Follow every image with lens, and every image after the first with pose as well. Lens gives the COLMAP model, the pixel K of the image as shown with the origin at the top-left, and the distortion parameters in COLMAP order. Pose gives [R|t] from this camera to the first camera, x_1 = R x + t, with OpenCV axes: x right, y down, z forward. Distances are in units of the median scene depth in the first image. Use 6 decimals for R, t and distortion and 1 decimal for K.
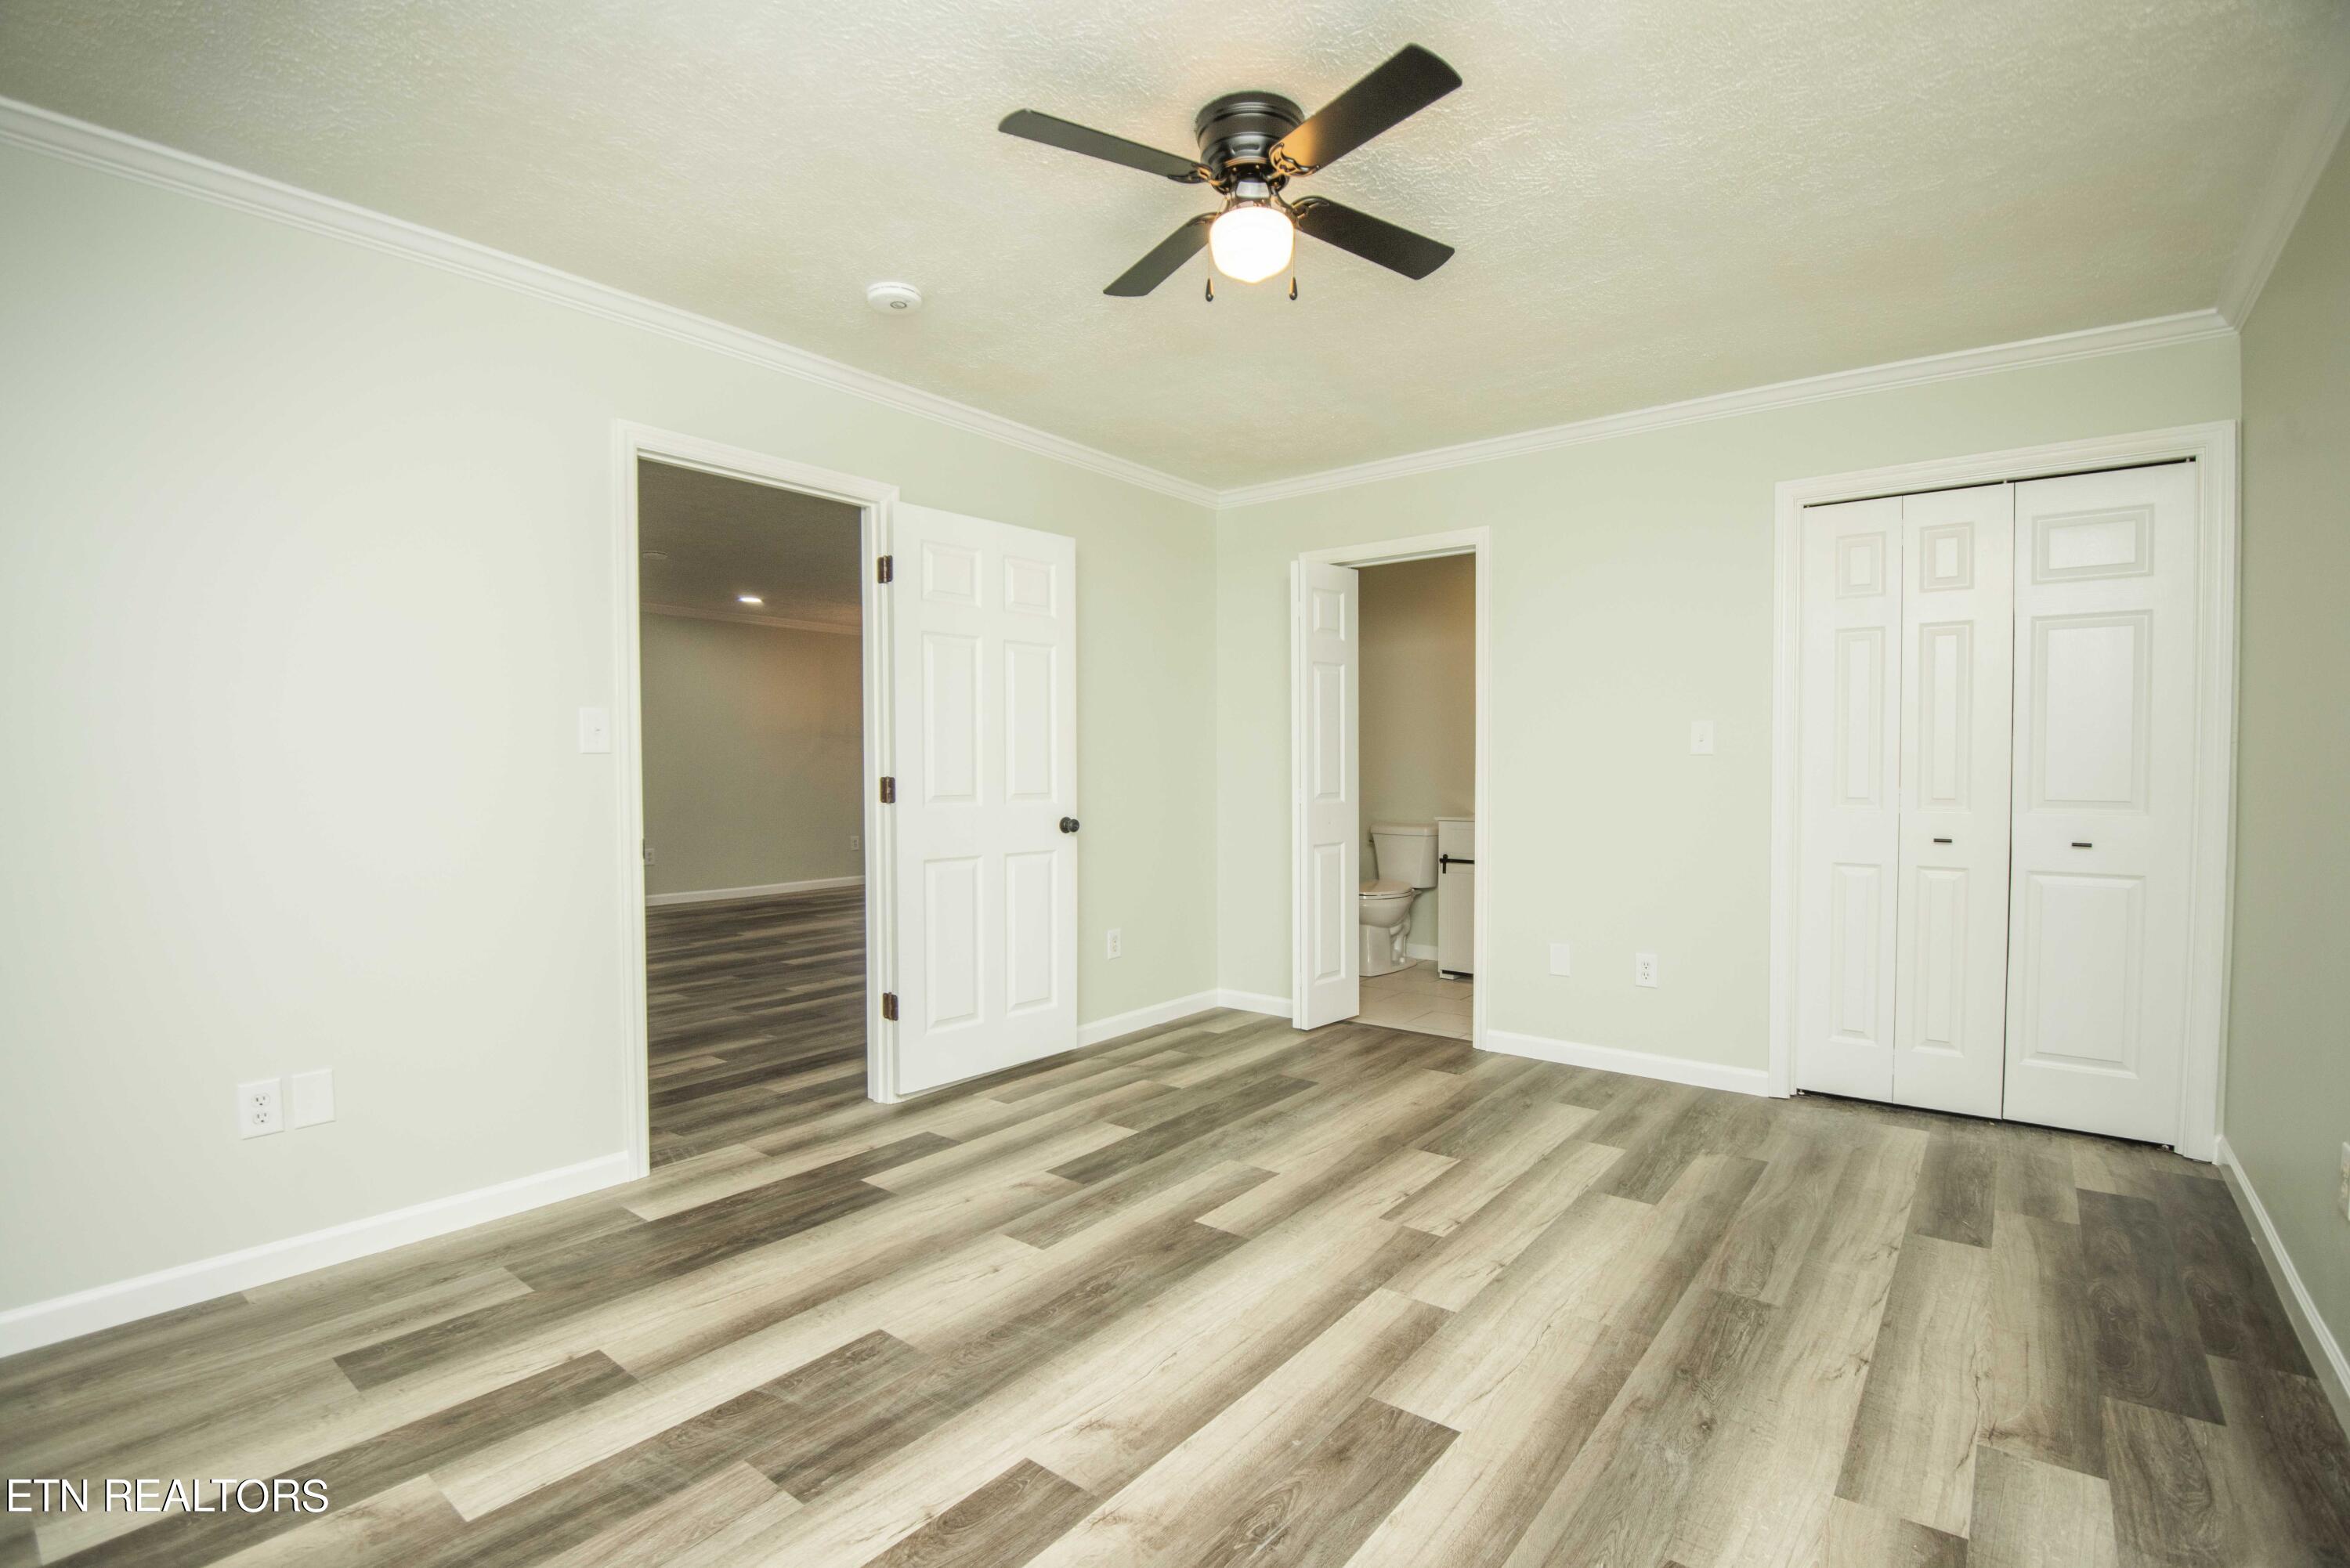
lens RADIAL K [[1072.1, 0, 1188.0], [0, 1072.1, 799.4], [0, 0, 1]] dist [-0.001623, -0.021051]
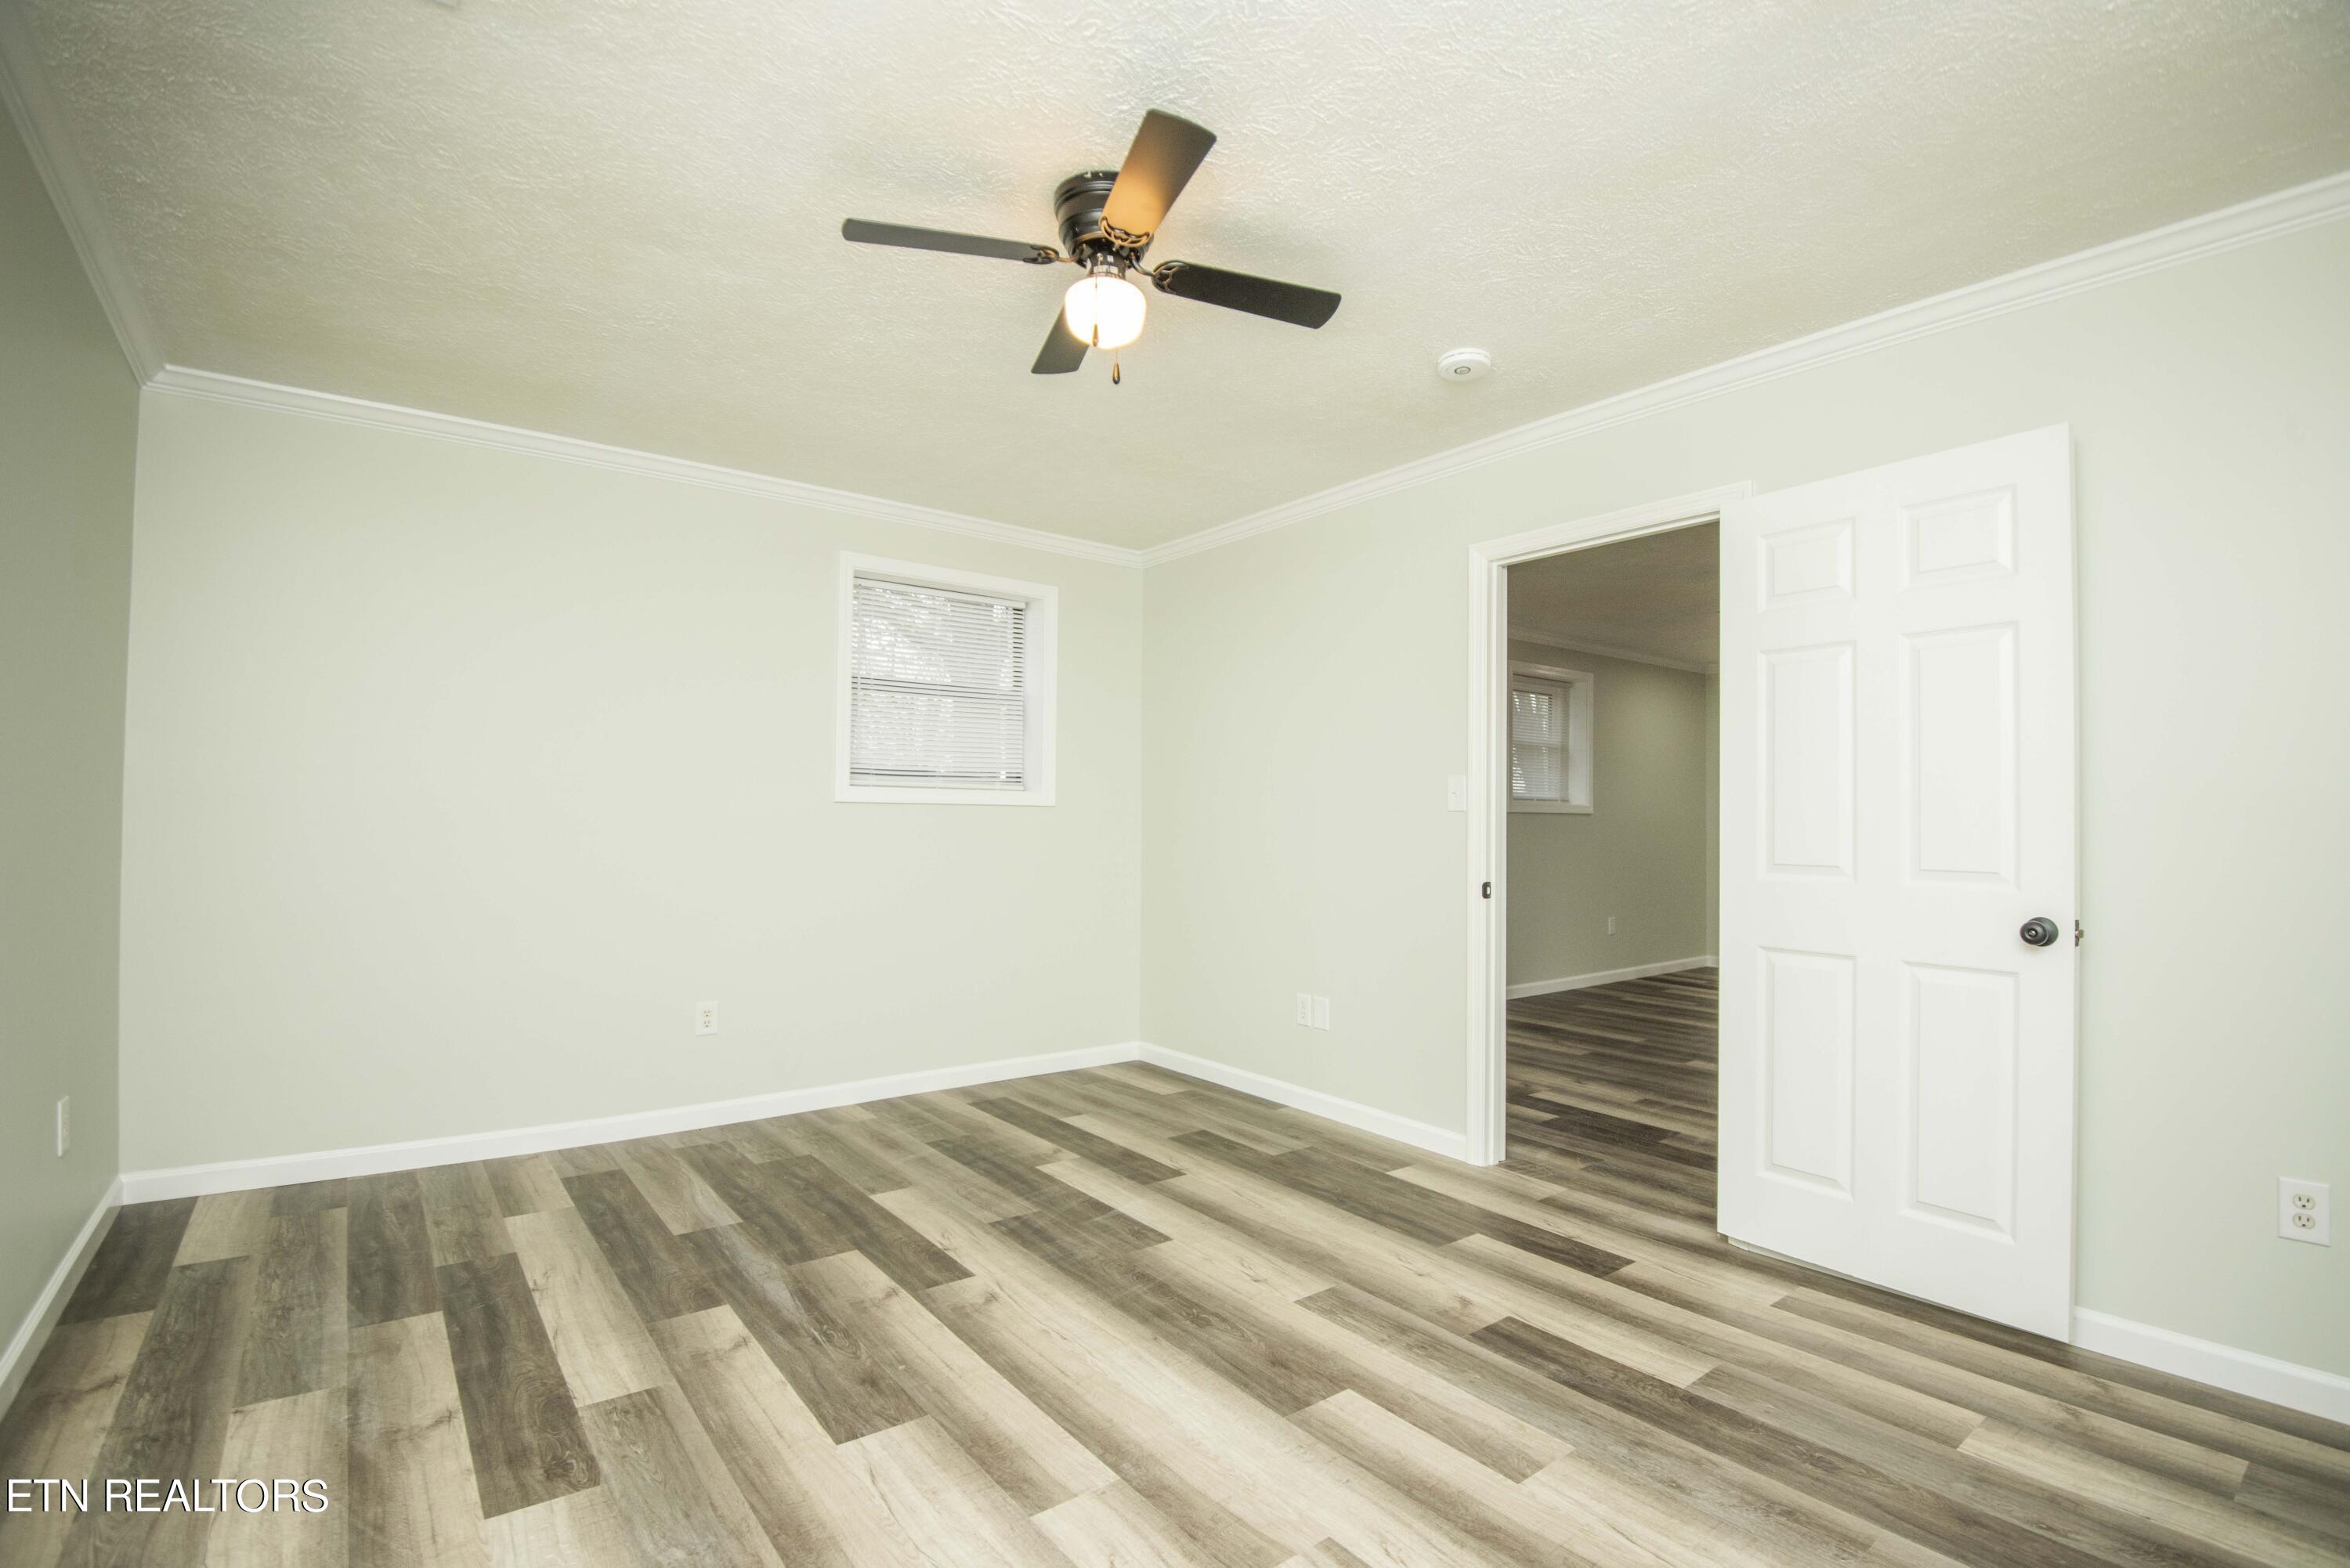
lens RADIAL K [[1072.1, 0, 1188.0], [0, 1072.1, 799.4], [0, 0, 1]] dist [-0.001623, -0.021051]
pose [[-0.235120, -0.021198, -0.971735, 0.791843], [-0.042348, 0.999036, -0.011547, -0.030199], [0.971043, 0.038437, -0.235792, 1.020872]]
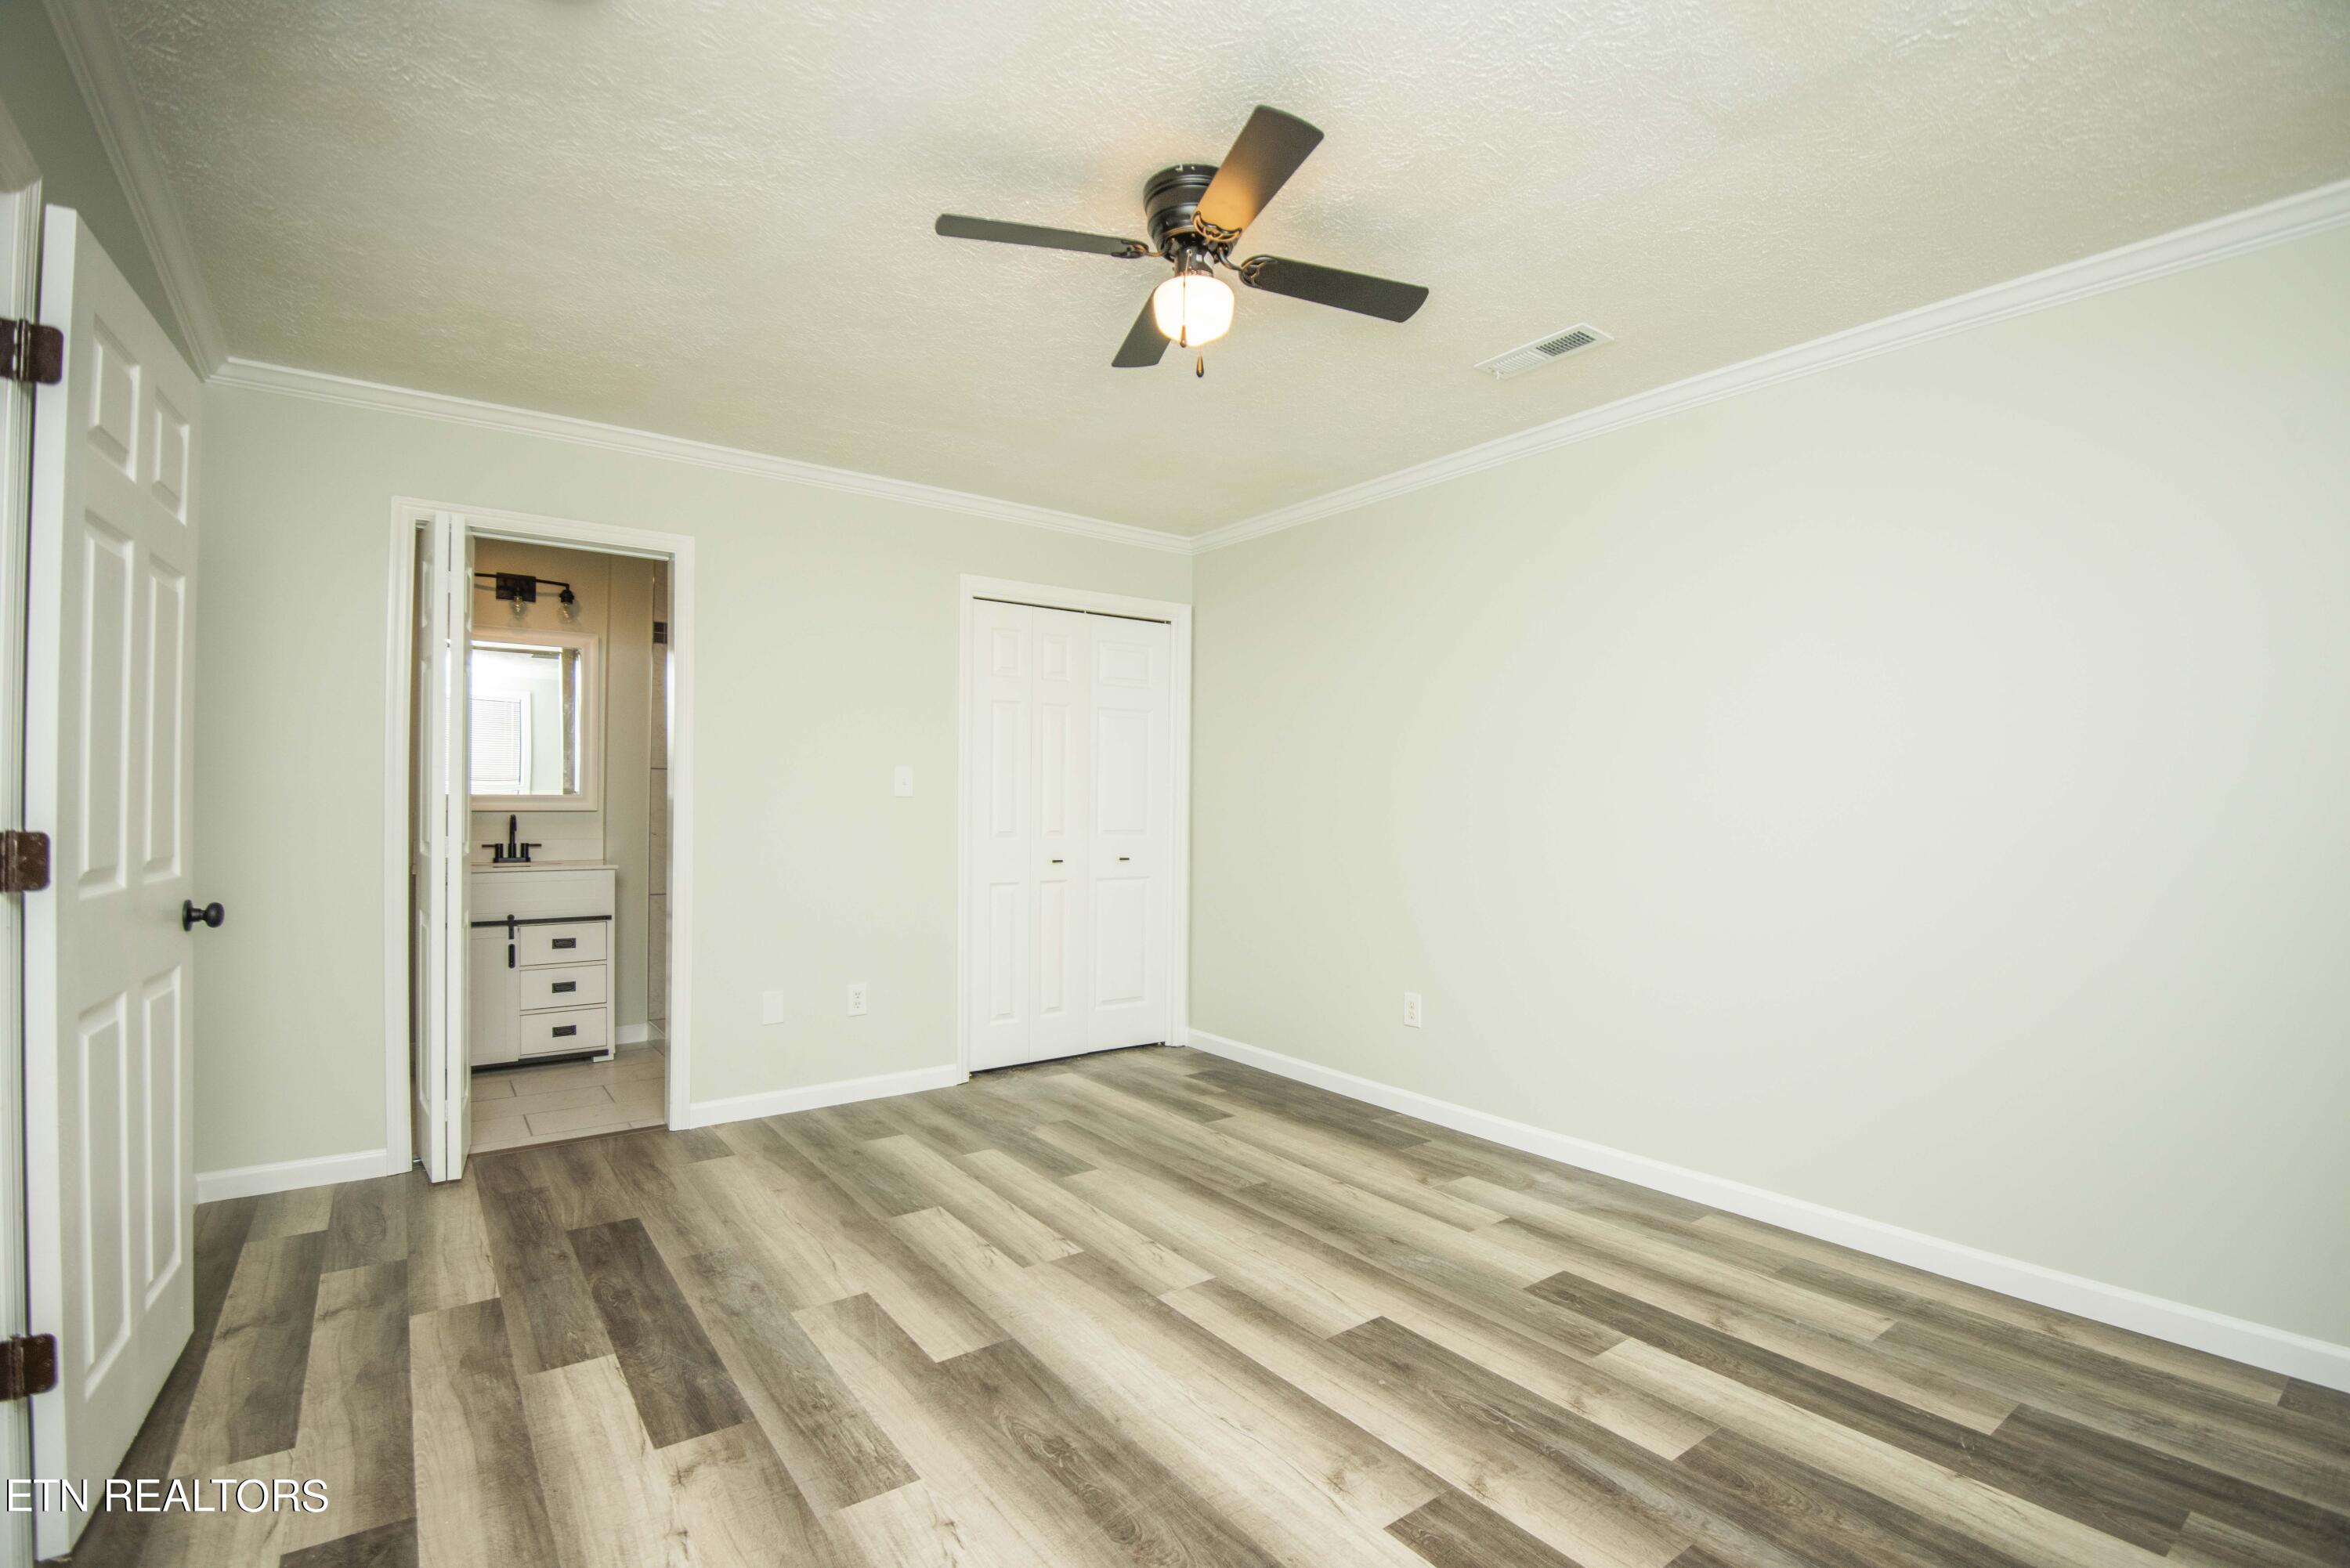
lens RADIAL K [[1072.1, 0, 1188.0], [0, 1072.1, 799.4], [0, 0, 1]] dist [-0.001623, -0.021051]
pose [[0.262078, 0.007626, 0.965017, -0.716101], [0.021977, 0.999662, -0.013869, -0.022704], [-0.964796, 0.024842, 0.261822, 0.568474]]
